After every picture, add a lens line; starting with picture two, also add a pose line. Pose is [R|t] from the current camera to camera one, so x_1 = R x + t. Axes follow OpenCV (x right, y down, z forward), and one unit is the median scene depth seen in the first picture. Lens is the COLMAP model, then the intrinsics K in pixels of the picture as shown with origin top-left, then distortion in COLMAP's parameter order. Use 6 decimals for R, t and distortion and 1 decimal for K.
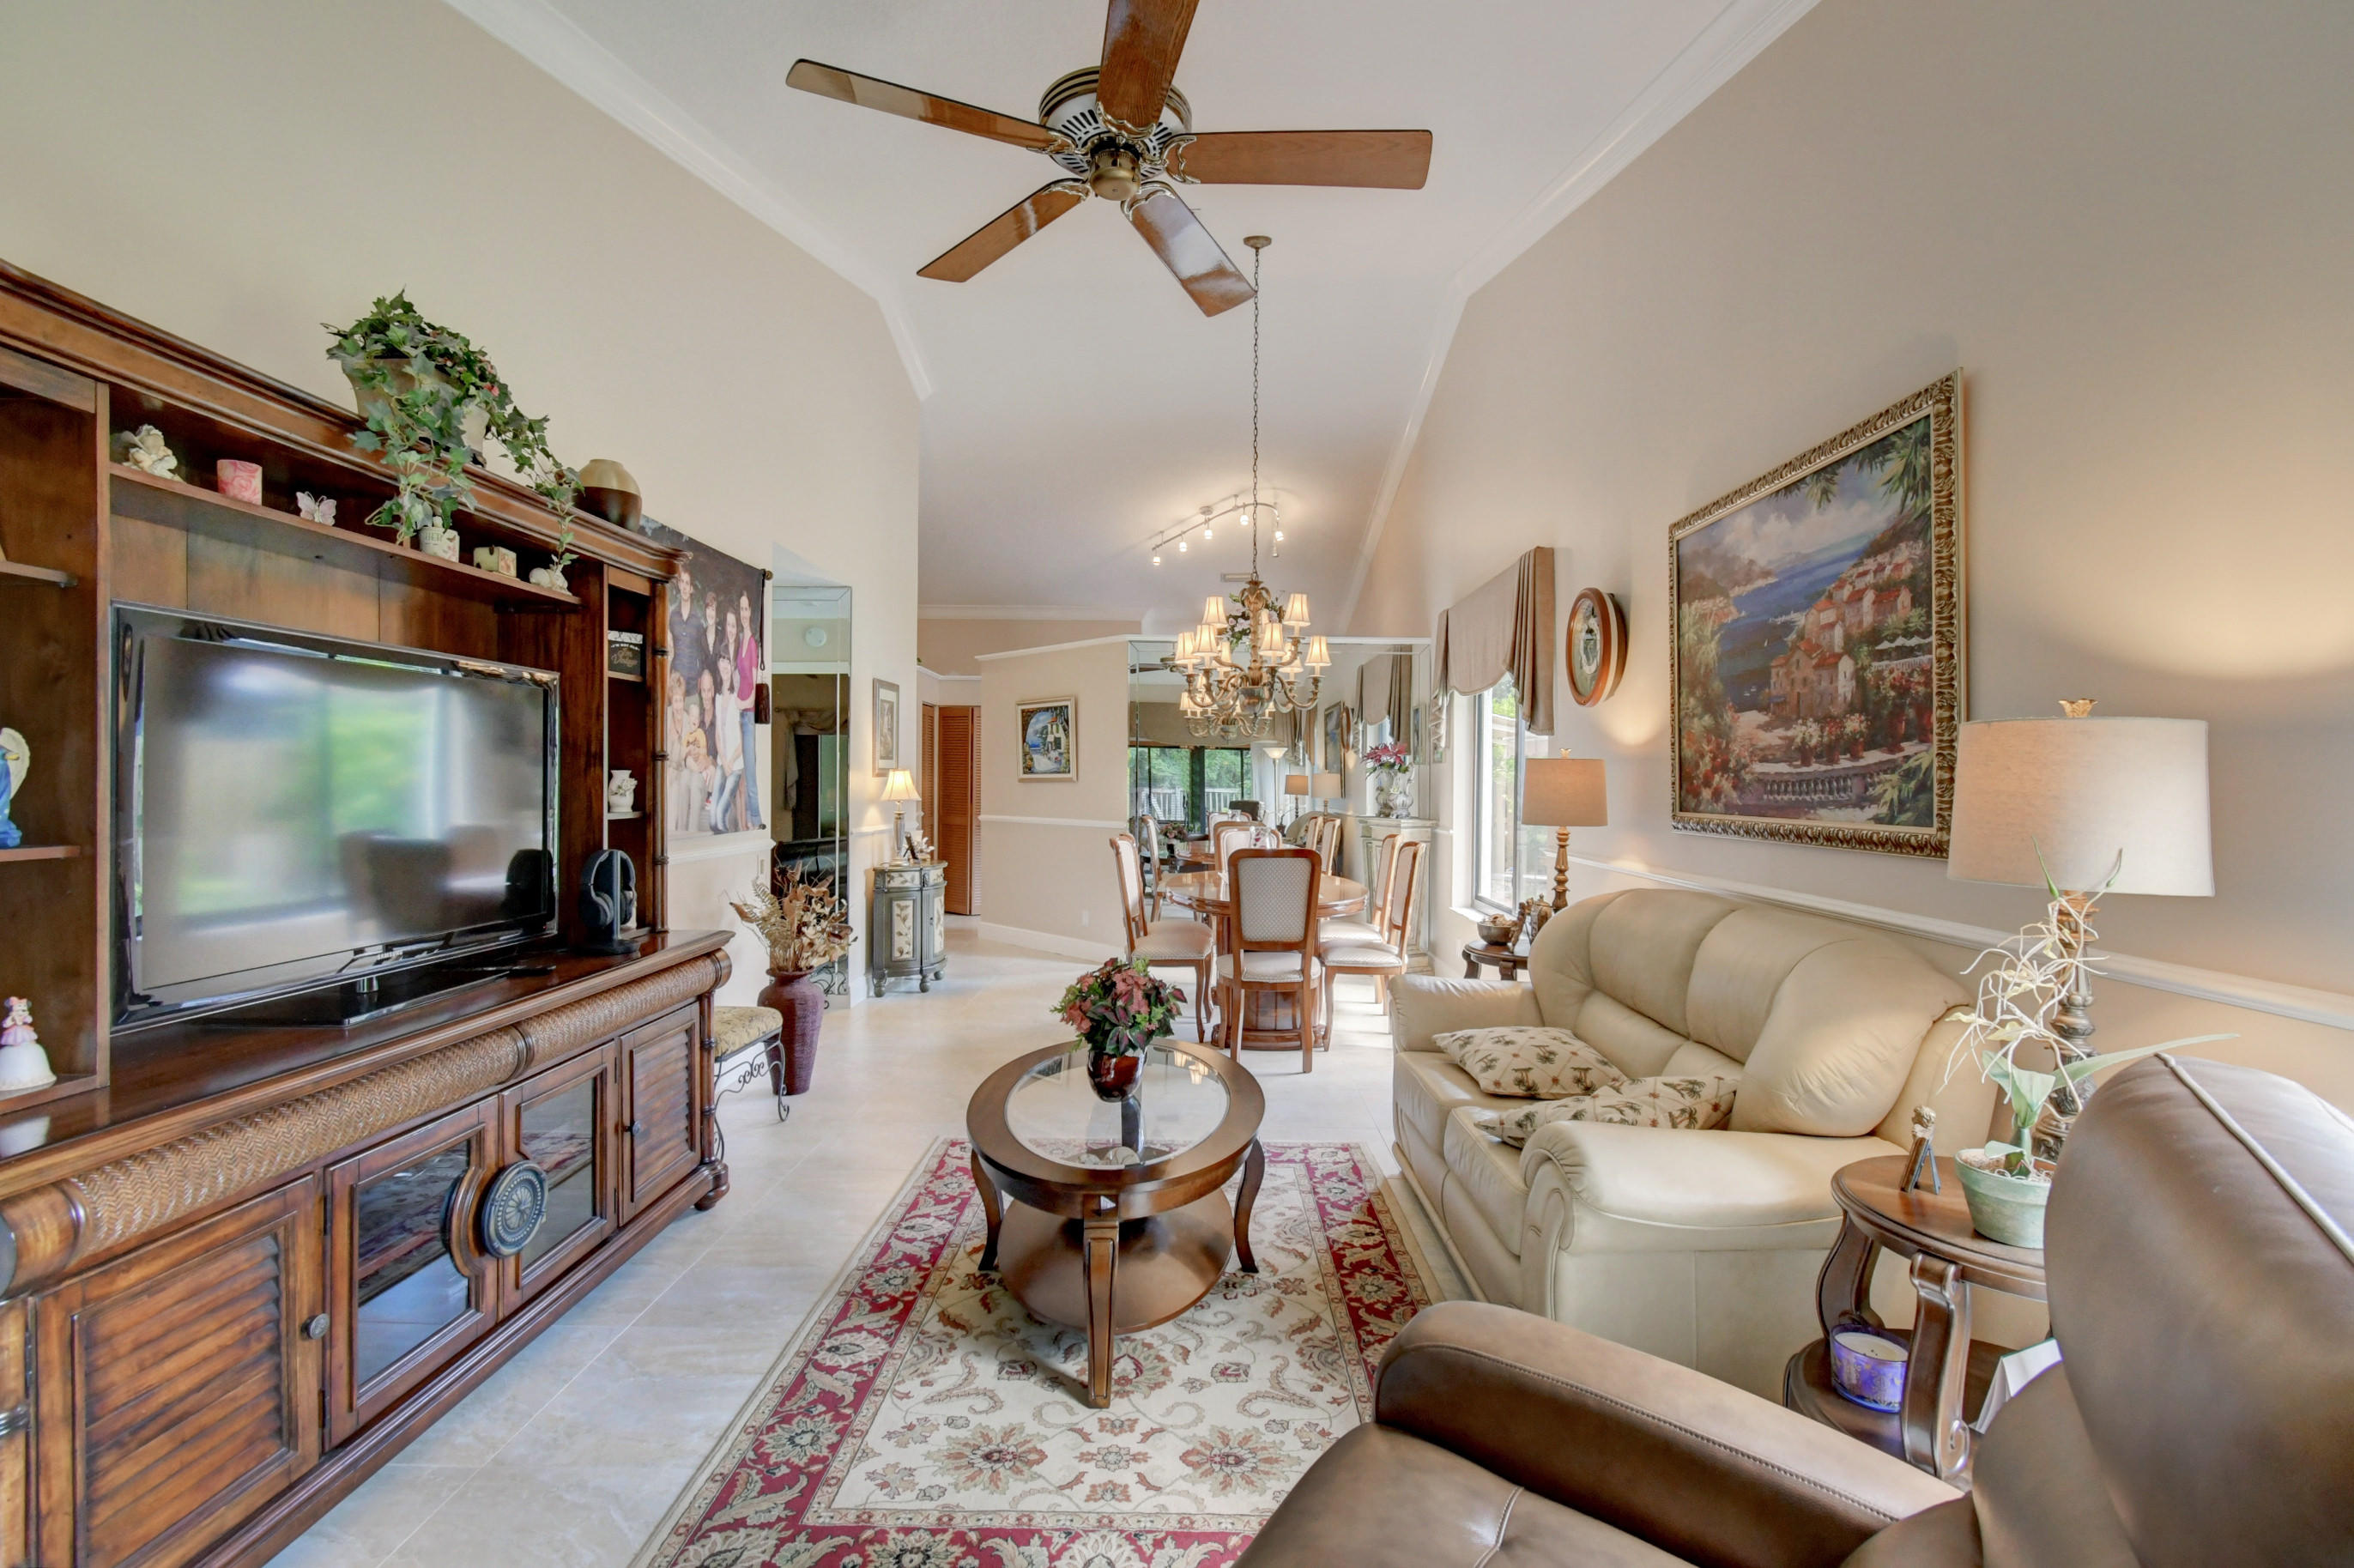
lens RADIAL K [[1036.4, 0, 1181.3], [0, 1036.4, 783.7], [0, 0, 1]] dist [0.006808, -0.002393]
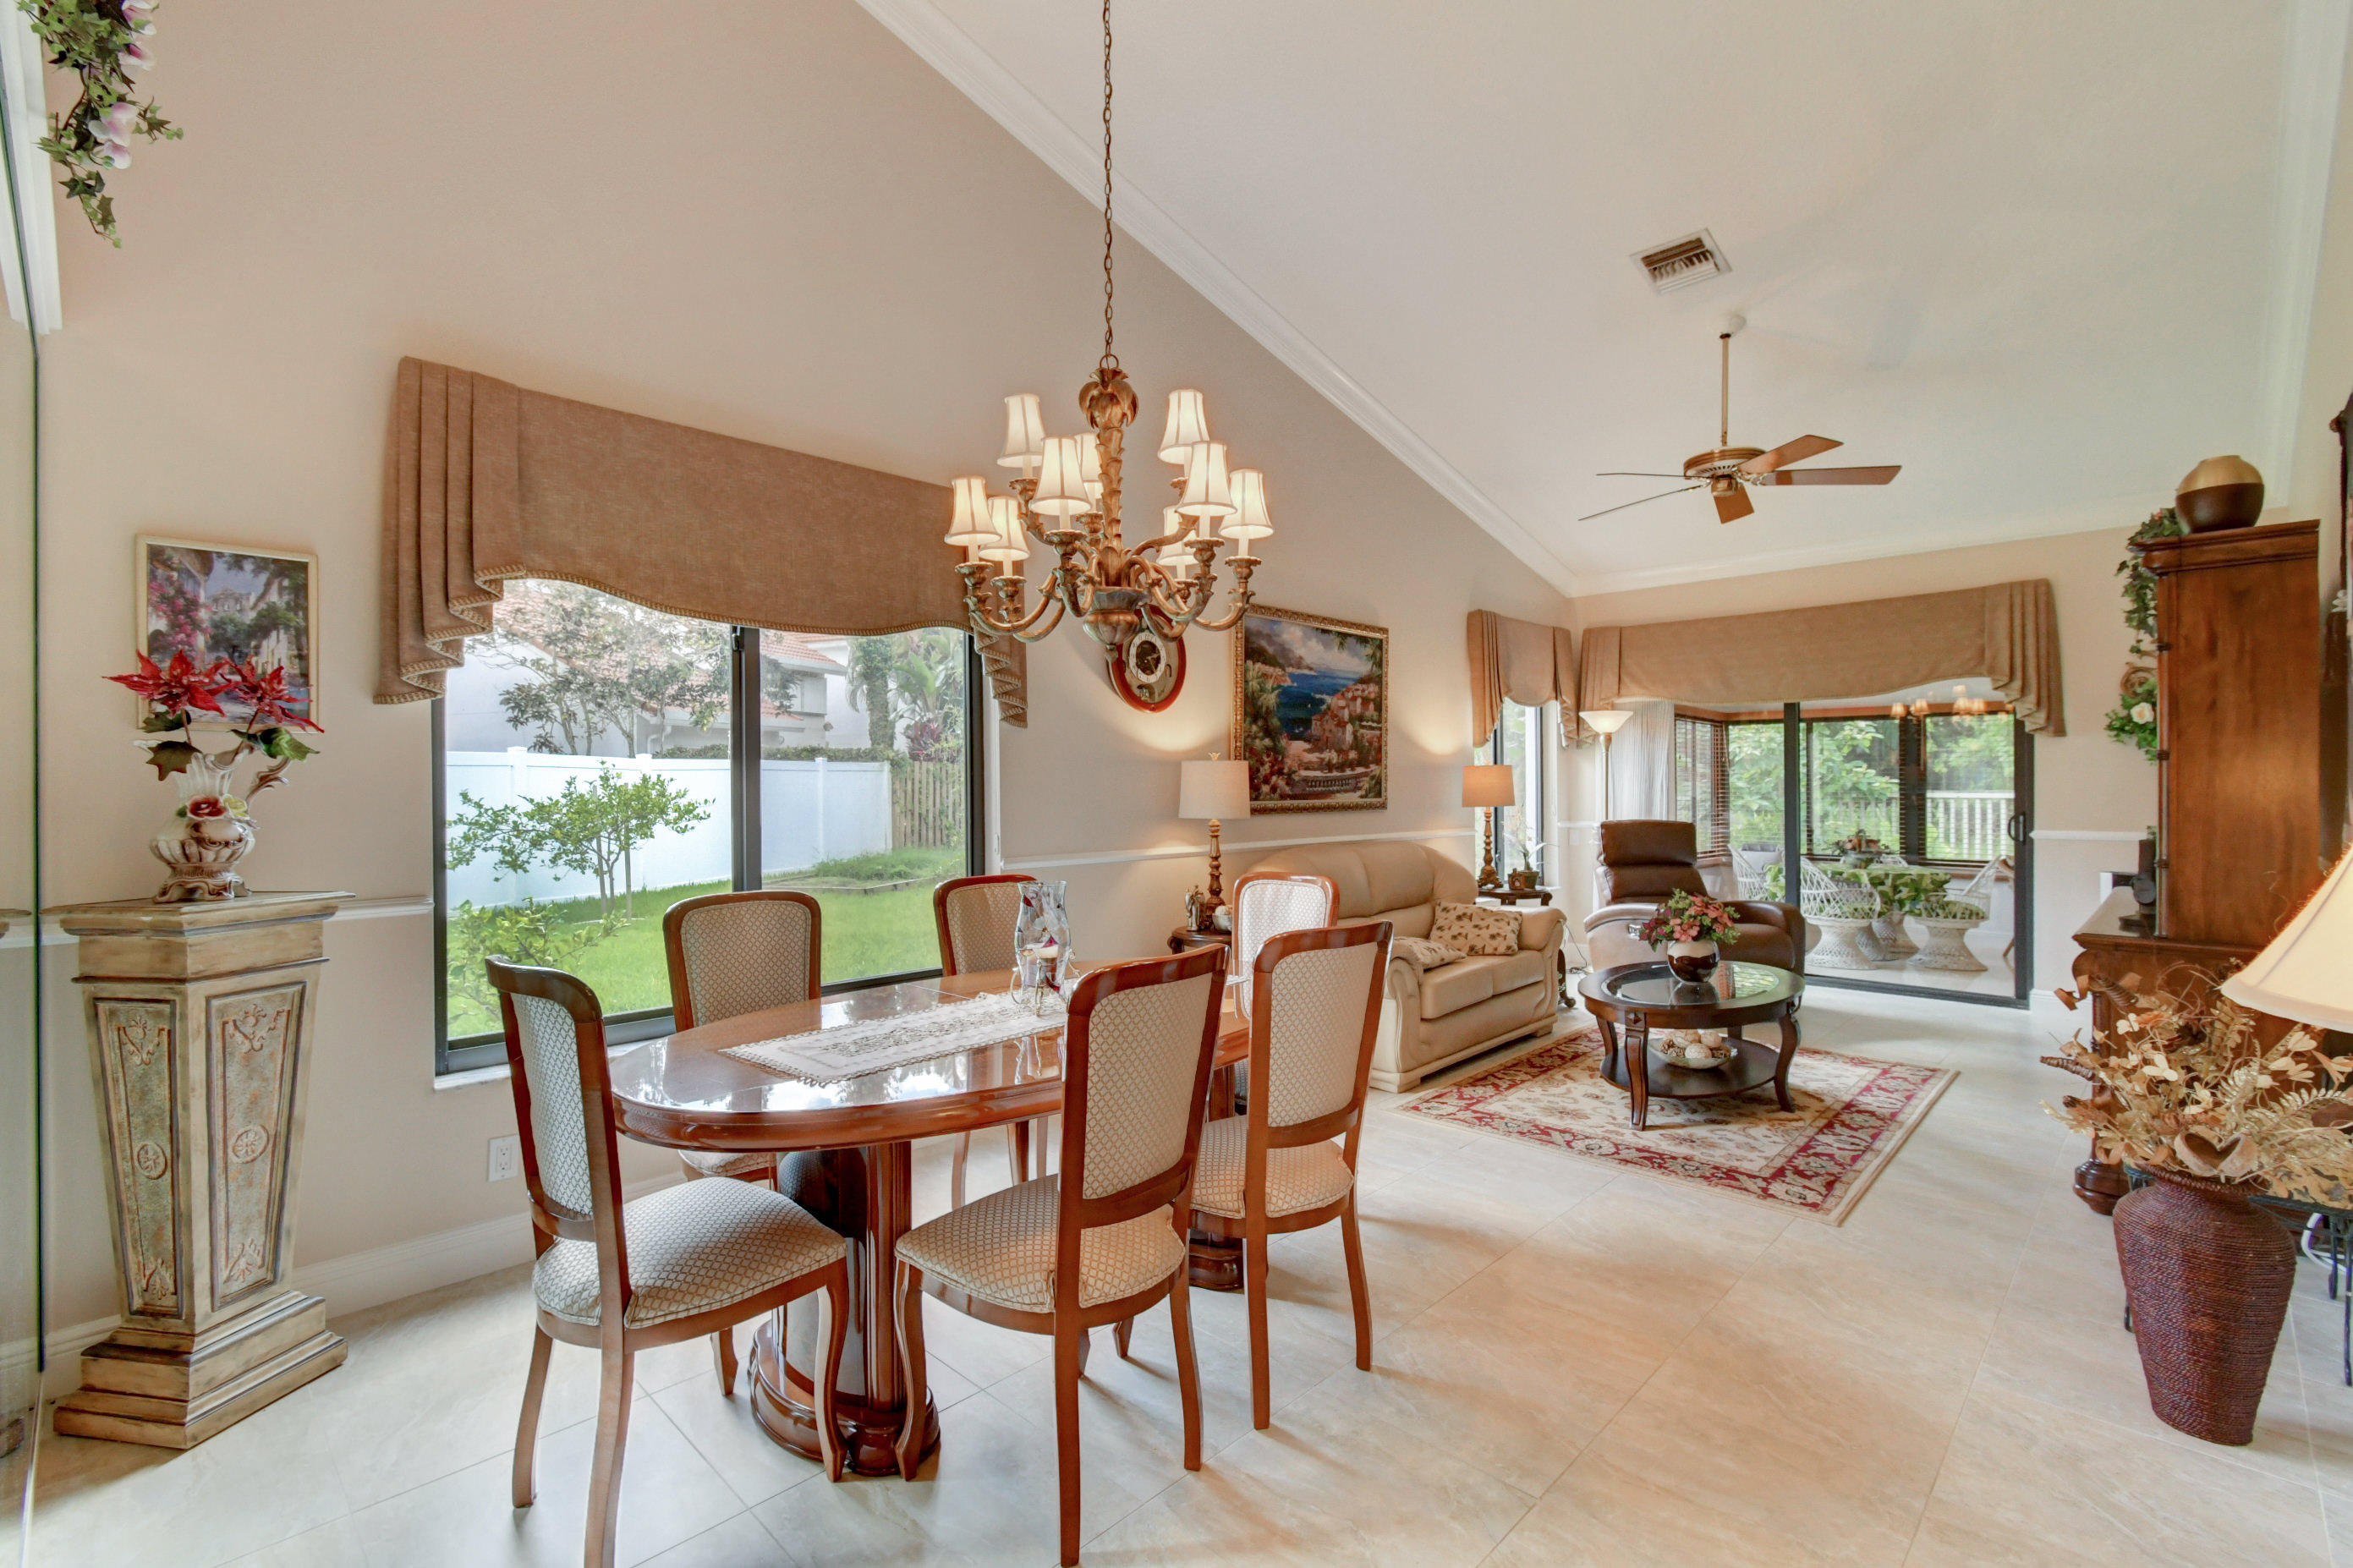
lens RADIAL K [[1035.8, 0, 1179.8], [0, 1035.8, 780.6], [0, 0, 1]] dist [0.006808, -0.002393]
pose [[-0.722342, 0.001984, 0.691534, -0.603447], [0.004018, 0.999991, 0.001328, -0.005797], [-0.691525, 0.003738, -0.722343, 2.748259]]
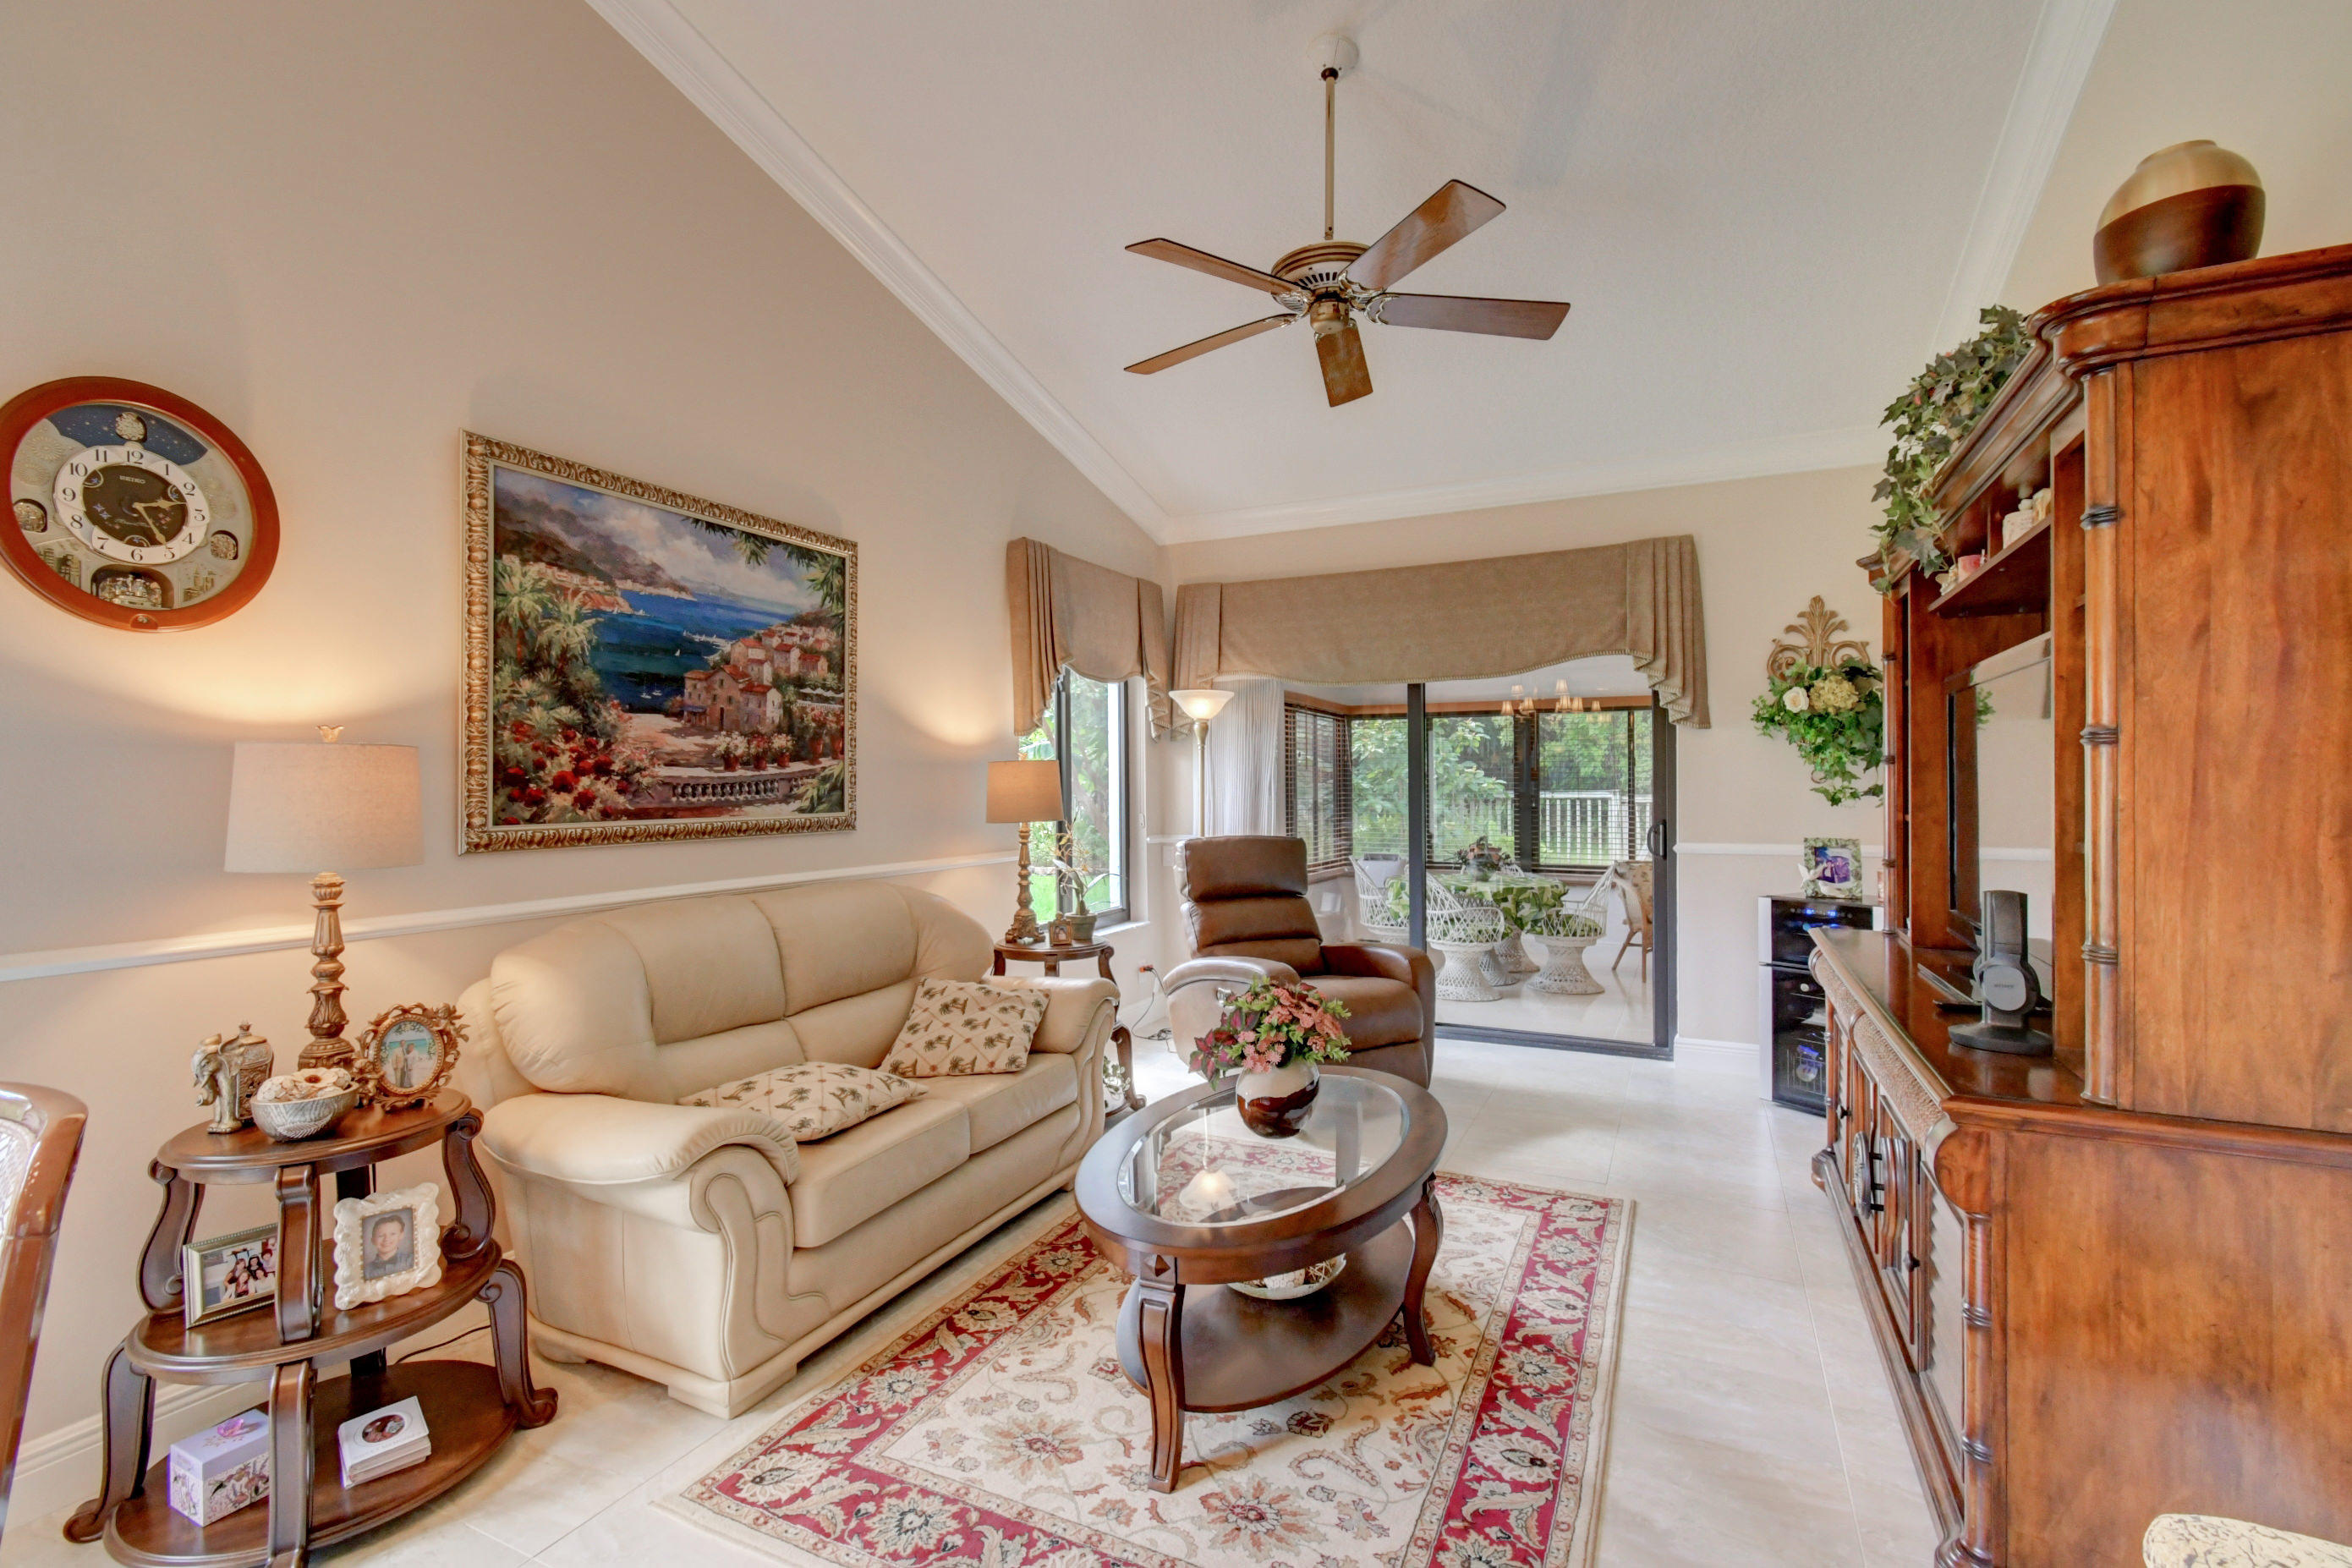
lens RADIAL K [[1035.4, 0, 1187.3], [0, 1035.4, 782.1], [0, 0, 1]] dist [0.006808, -0.002393]
pose [[-0.904668, 0.002692, 0.426109, -0.387132], [0.004805, 0.999981, 0.003885, -0.006995], [-0.426090, 0.005562, -0.904664, 1.906803]]
